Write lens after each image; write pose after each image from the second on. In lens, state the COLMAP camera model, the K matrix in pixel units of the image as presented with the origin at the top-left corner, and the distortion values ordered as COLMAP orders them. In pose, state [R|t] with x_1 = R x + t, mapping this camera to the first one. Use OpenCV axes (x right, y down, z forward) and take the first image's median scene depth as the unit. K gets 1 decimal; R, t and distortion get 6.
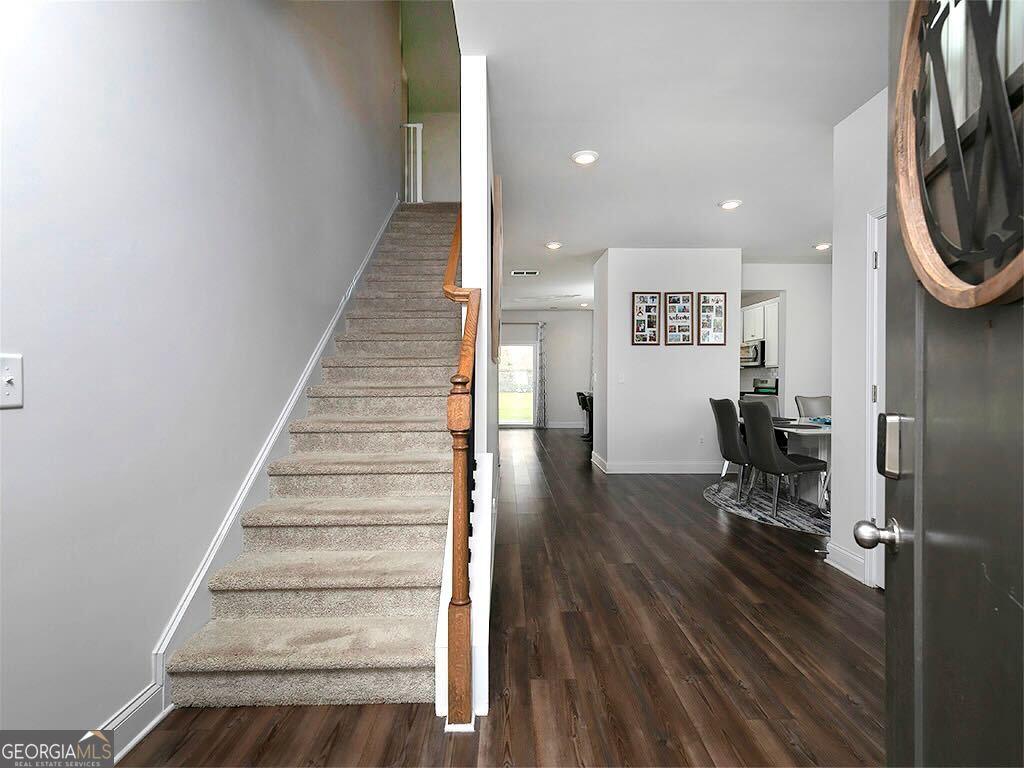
lens RADIAL K [[516.5, 0, 512.0], [0, 516.5, 384.0], [0, 0, 1]] dist [-0.001312, -0.000922]
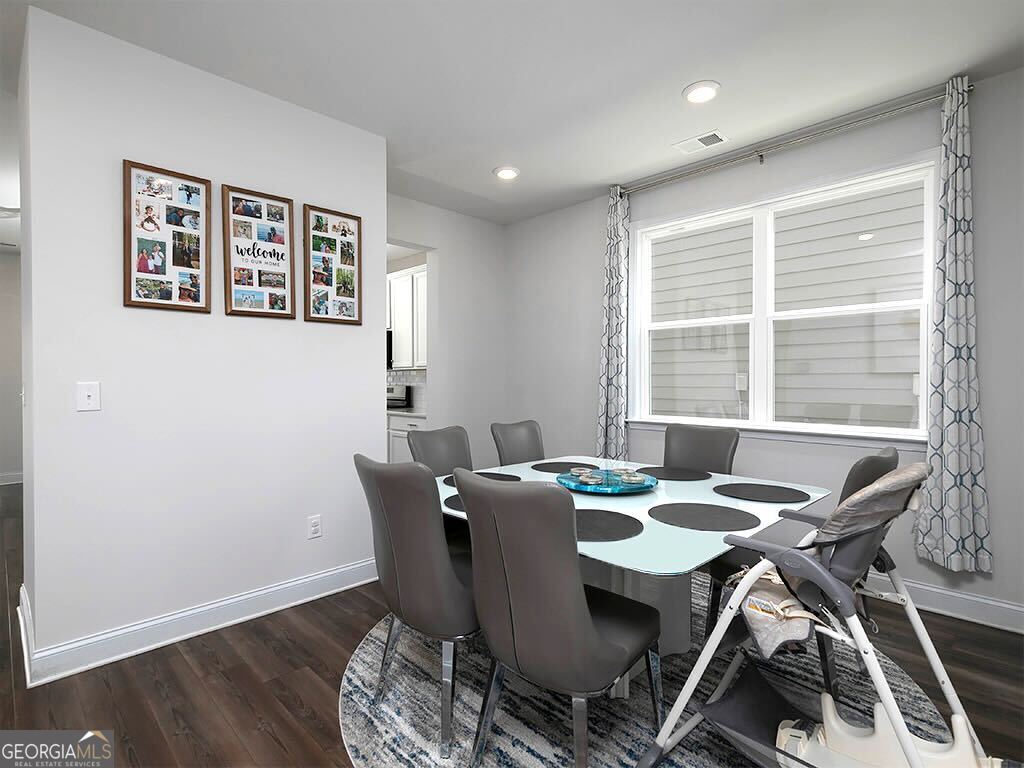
lens RADIAL K [[516.5, 0, 512.0], [0, 516.5, 384.0], [0, 0, 1]] dist [-0.001312, -0.000922]
pose [[0.716574, -0.012408, 0.697401, 0.173648], [0.015101, 0.999883, 0.002274, -0.017437], [-0.697348, 0.008902, 0.716678, 0.549846]]
